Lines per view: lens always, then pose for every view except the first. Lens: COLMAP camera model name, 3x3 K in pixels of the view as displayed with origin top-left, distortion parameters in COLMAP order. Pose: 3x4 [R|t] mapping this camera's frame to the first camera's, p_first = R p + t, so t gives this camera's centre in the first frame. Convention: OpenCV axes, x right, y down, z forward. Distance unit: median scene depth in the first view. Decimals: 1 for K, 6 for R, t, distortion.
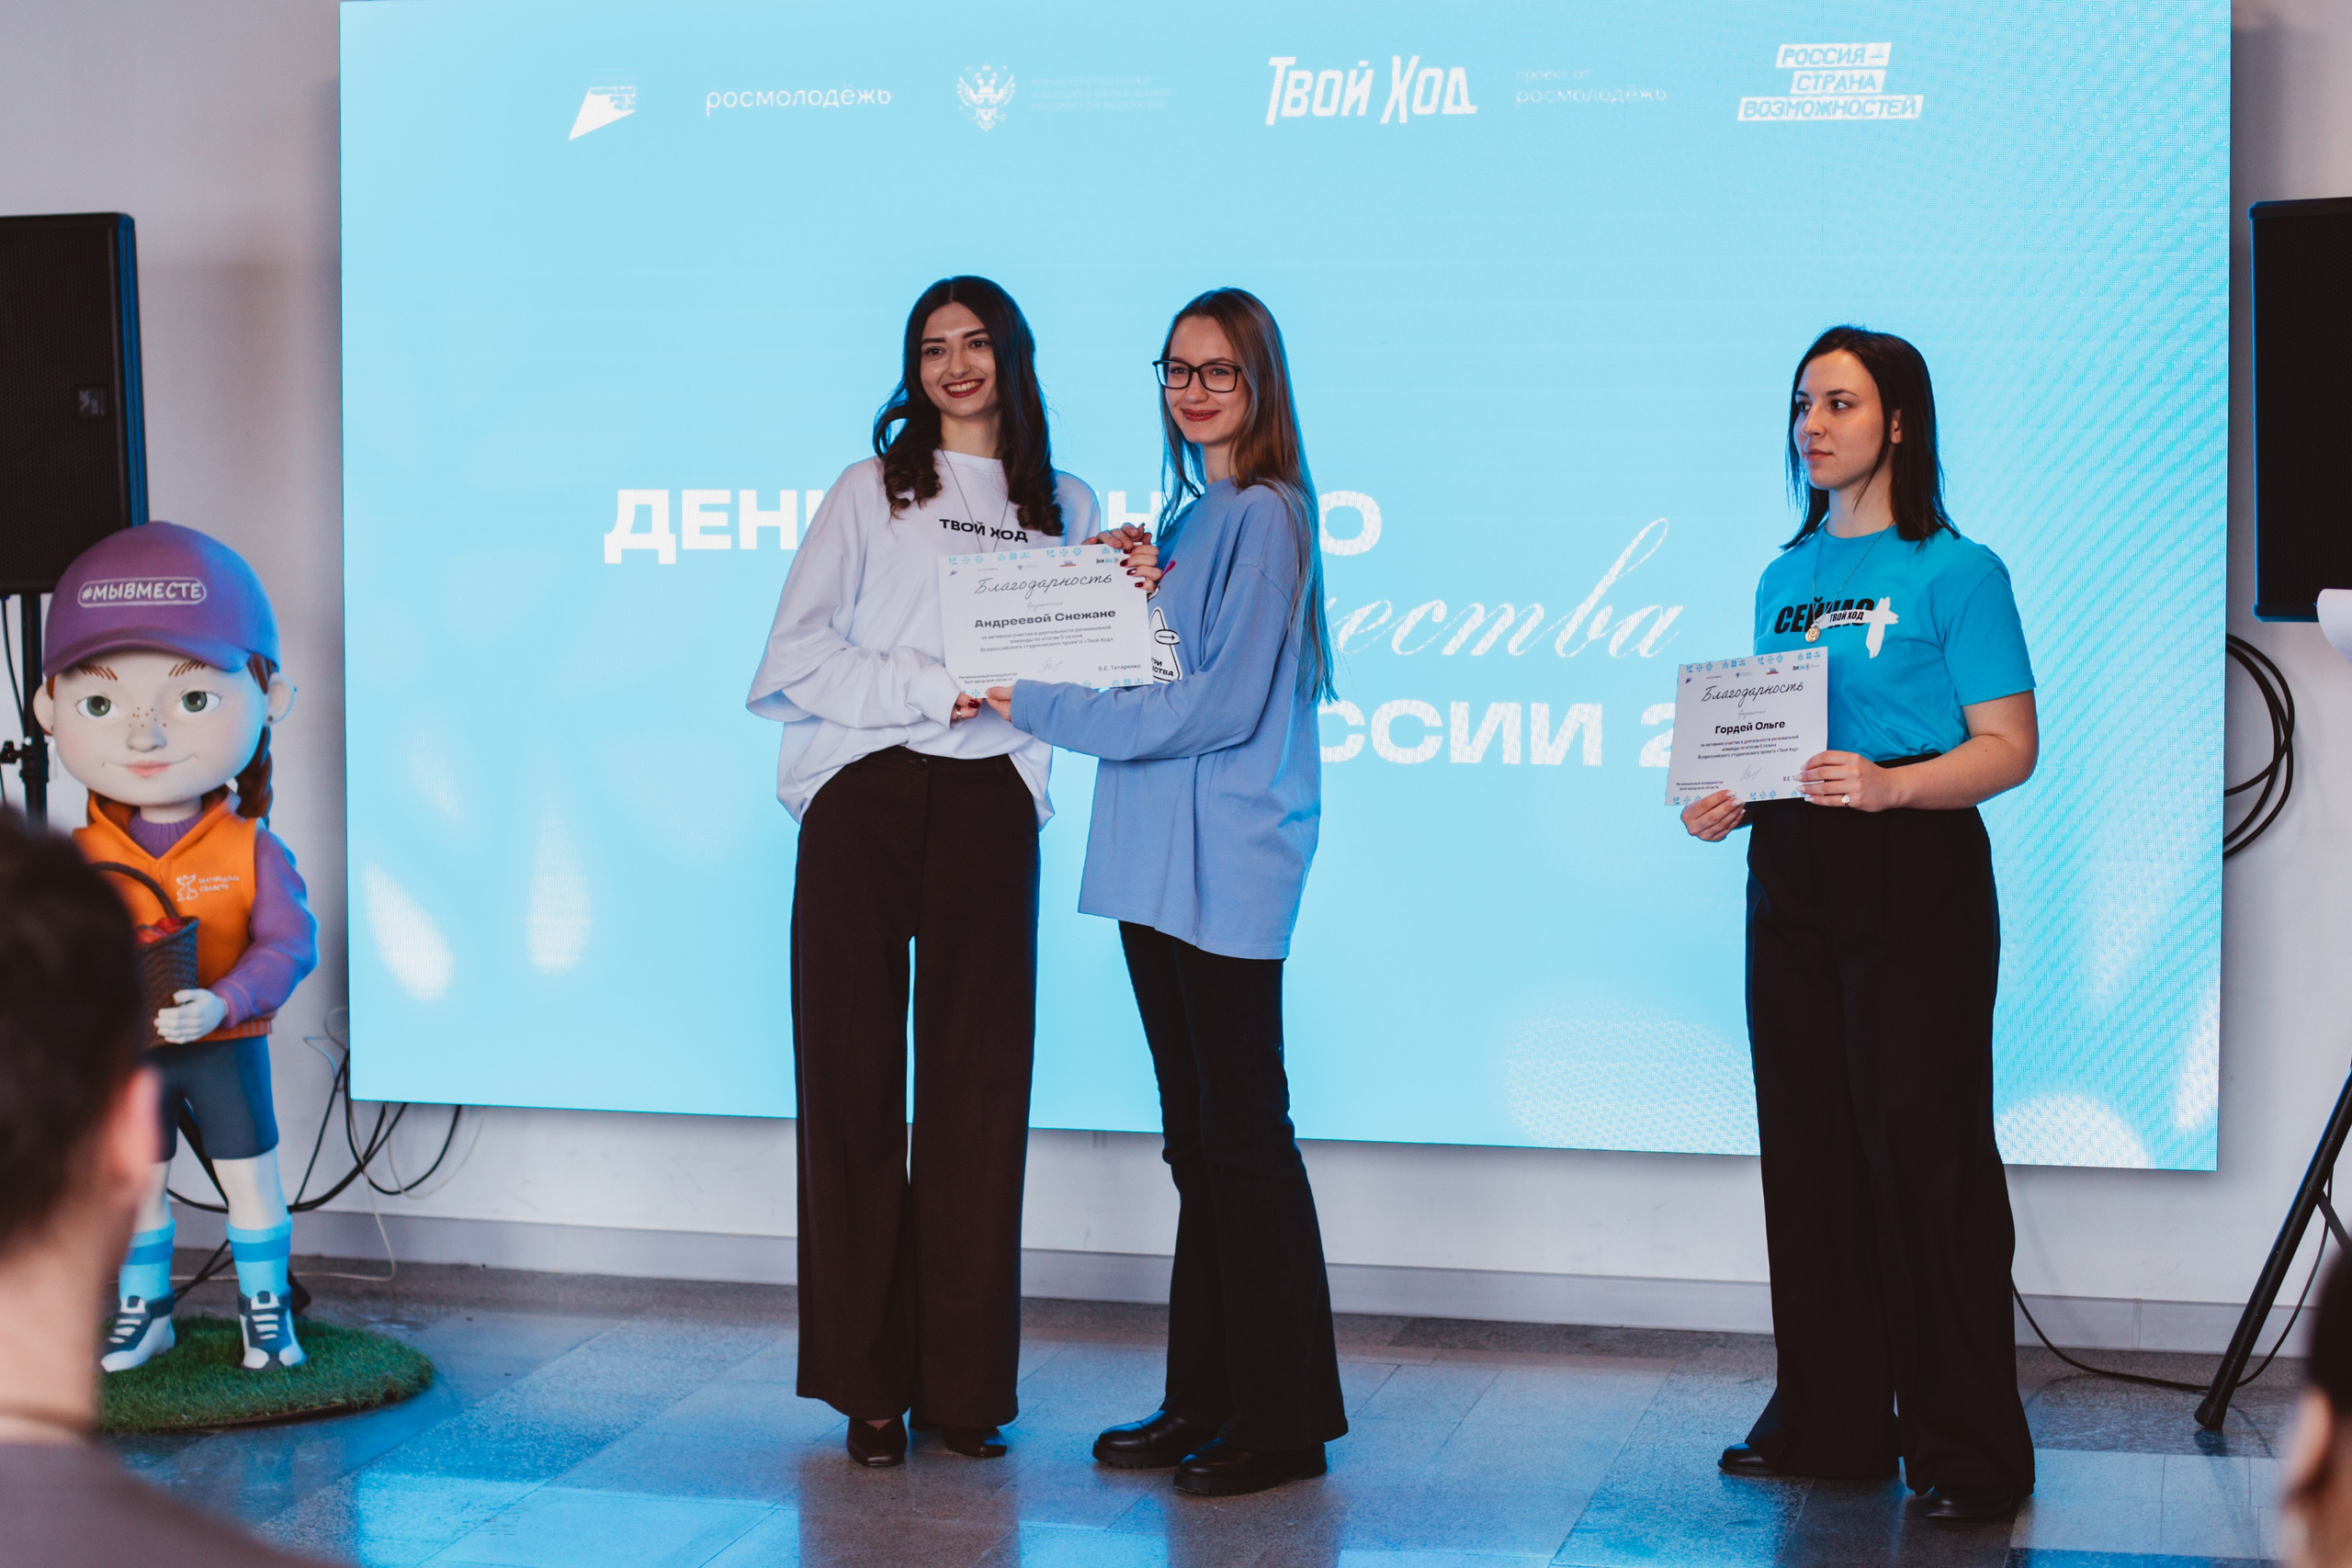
lens RADIAL K [[4397.1, 0, 1069.7], [0, 4397.1, 705.6], [0, 0, 1]] dist [-0.122419, 0.000000]
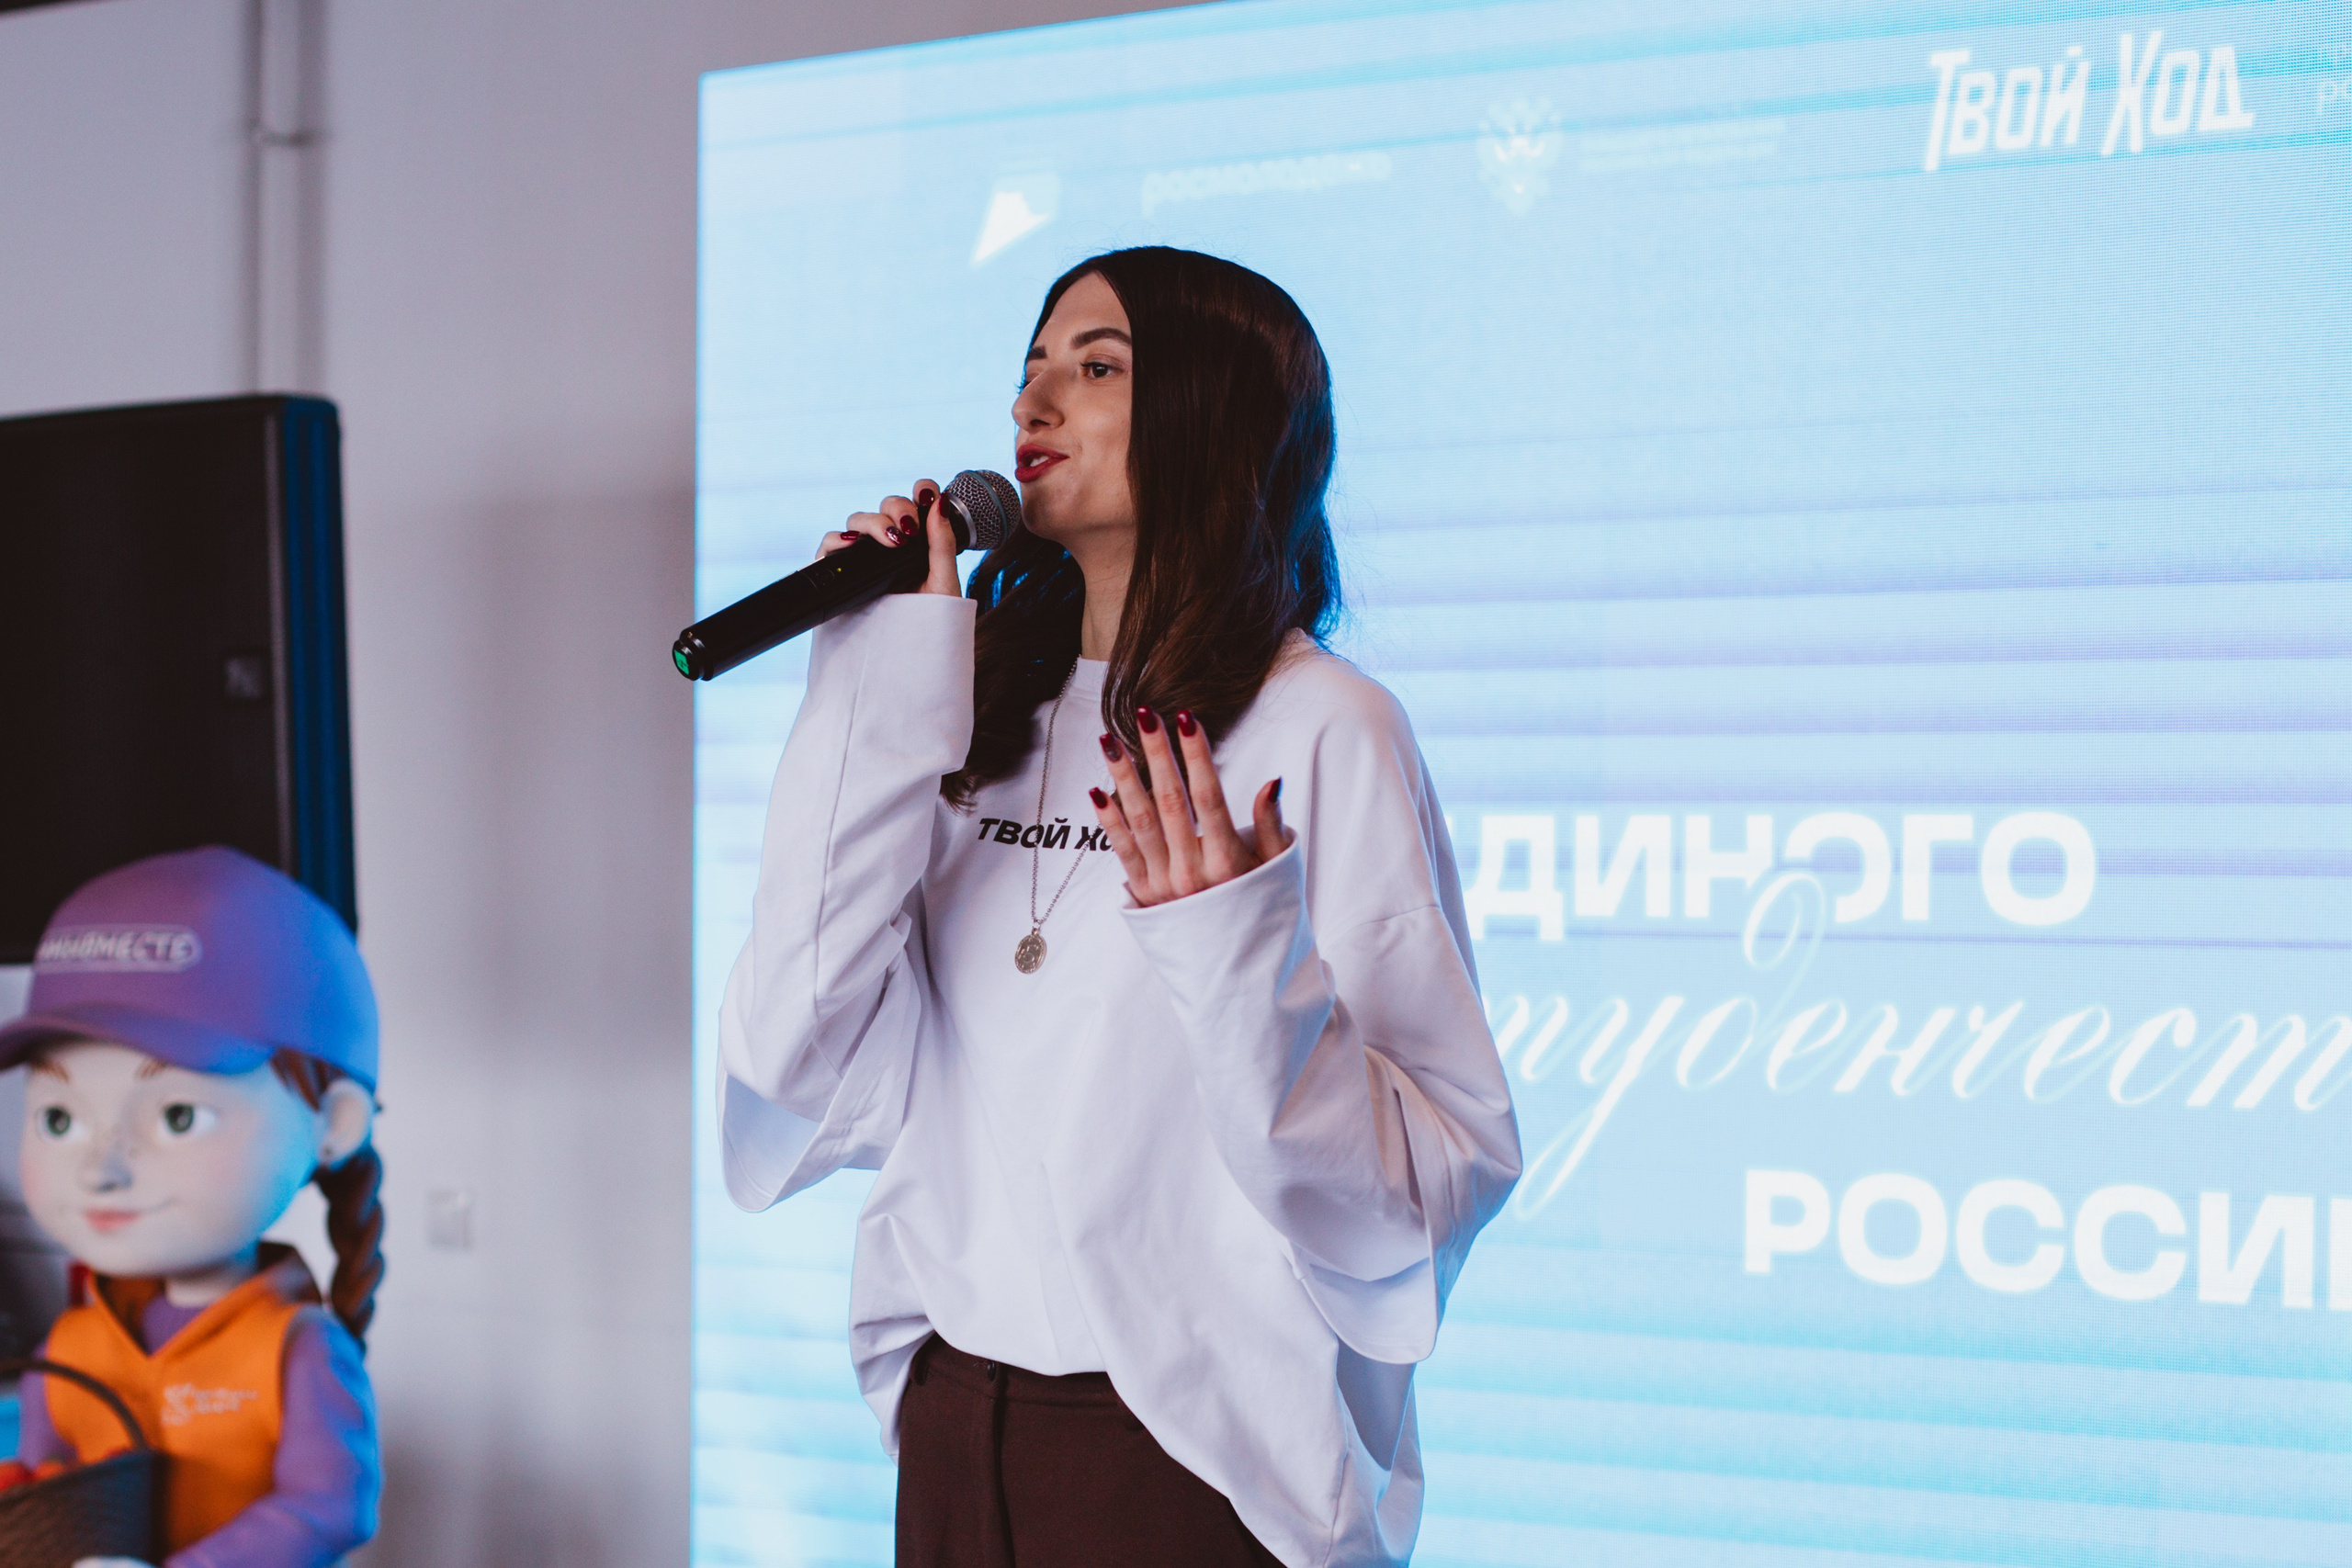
lens RADIAL K [[5294.2, 0, 1112.7], [0, 5294.2, 1167.7], [0, 0, 1]] dist [-0.119490, 0.000000]
pose [[0.892550, 0.031578, -0.449841, 0.265052], [-0.037461, 0.999289, -0.004180, 0.004145], [0.449390, 0.020583, 0.893099, 0.347095]]
